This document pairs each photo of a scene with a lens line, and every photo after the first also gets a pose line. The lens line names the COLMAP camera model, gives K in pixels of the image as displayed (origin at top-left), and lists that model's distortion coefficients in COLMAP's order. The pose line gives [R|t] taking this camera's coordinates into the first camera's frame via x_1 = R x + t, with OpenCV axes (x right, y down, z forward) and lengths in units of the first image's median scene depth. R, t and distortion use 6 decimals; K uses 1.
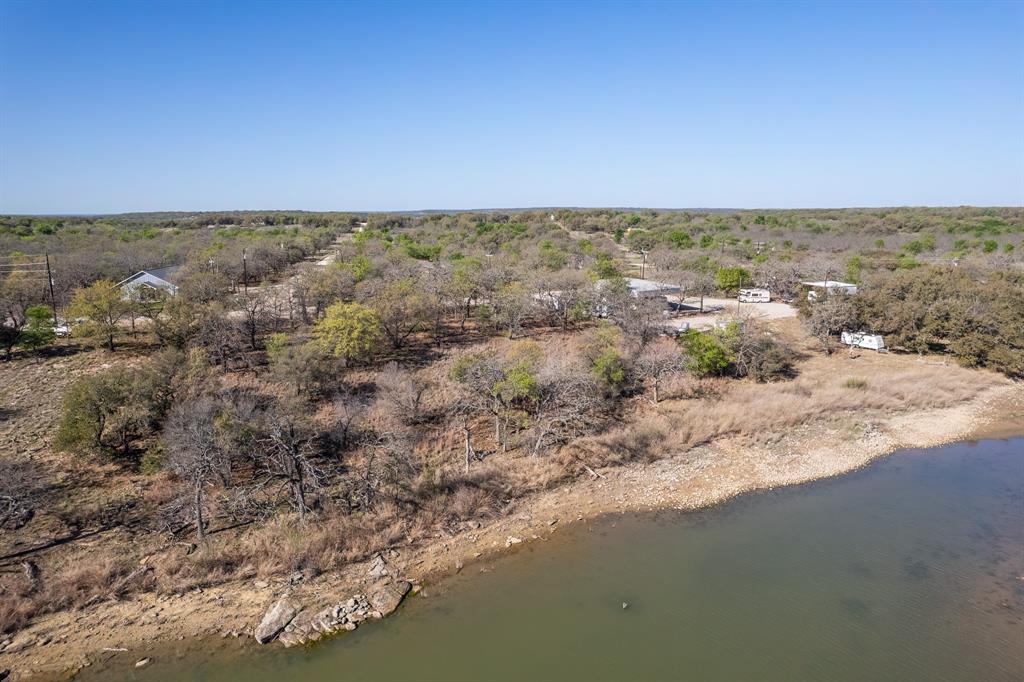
lens RADIAL K [[658.3, 0, 516.7], [0, 658.3, 342.5], [0, 0, 1]] dist [-0.079011, 0.072559]
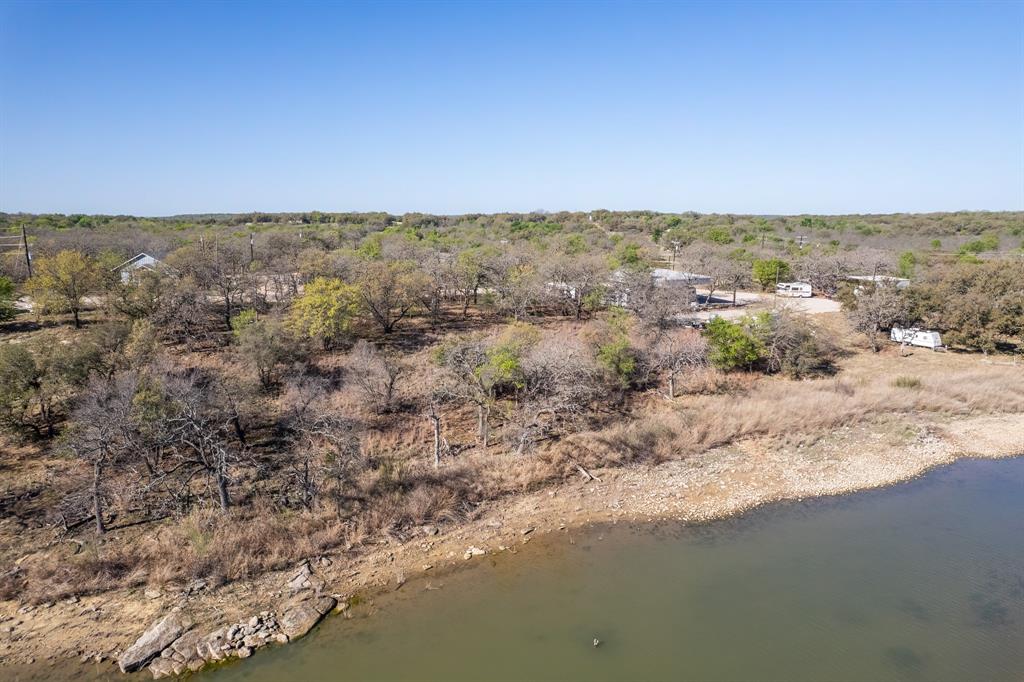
lens RADIAL K [[658.3, 0, 516.4], [0, 658.3, 343.4], [0, 0, 1]] dist [-0.079011, 0.072559]
pose [[0.997862, 0.018843, -0.062573, 0.075718], [-0.019259, 0.999796, -0.006044, 0.036688], [0.062446, 0.007236, 0.998022, 0.146656]]
